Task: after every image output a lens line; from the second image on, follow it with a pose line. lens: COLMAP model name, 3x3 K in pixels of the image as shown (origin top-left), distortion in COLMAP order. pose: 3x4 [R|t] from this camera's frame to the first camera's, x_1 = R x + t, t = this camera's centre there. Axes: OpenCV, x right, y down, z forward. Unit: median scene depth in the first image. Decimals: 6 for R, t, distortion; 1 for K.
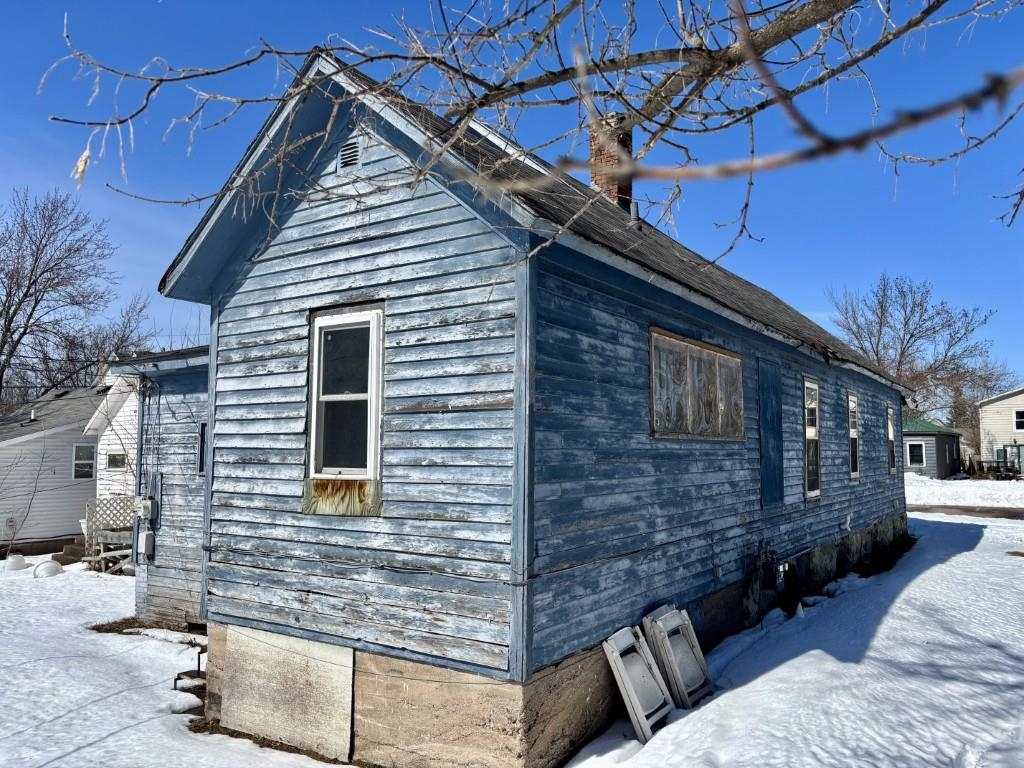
lens RADIAL K [[783.5, 0, 541.6], [0, 783.5, 385.6], [0, 0, 1]] dist [-0.004813, -0.006017]
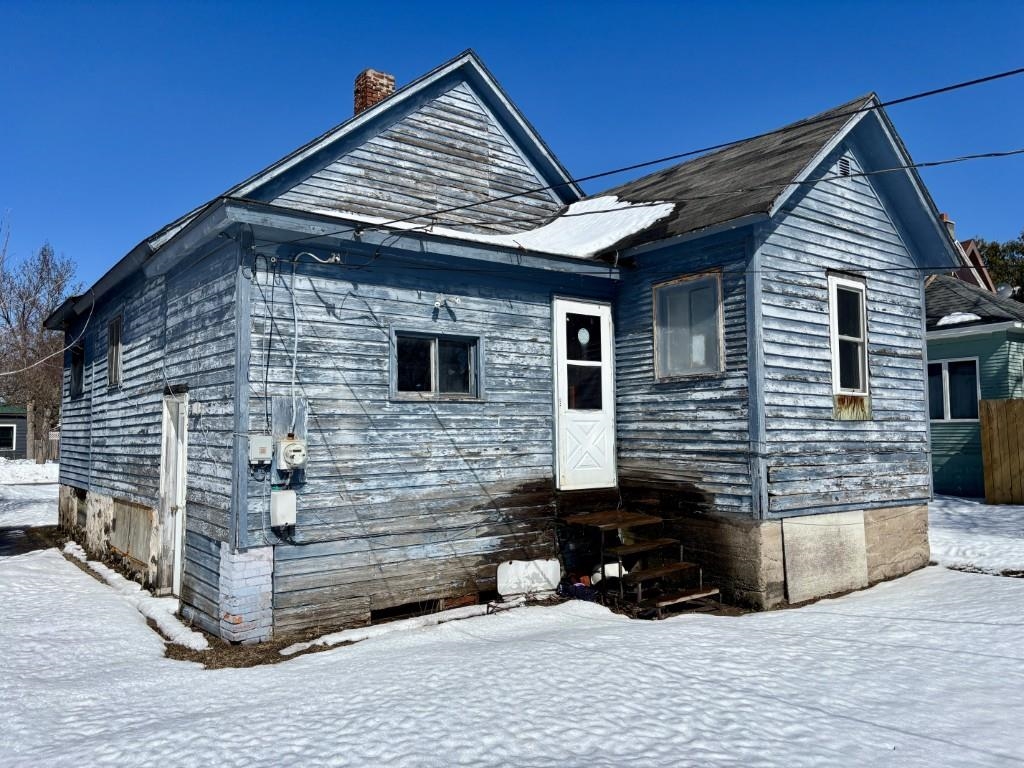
lens RADIAL K [[783.5, 0, 541.6], [0, 783.5, 385.6], [0, 0, 1]] dist [-0.004813, -0.006017]
pose [[0.334790, 0.065857, 0.939988, -1.687460], [-0.070054, 0.996534, -0.044868, 0.193986], [-0.939685, -0.050828, 0.338243, 0.993008]]
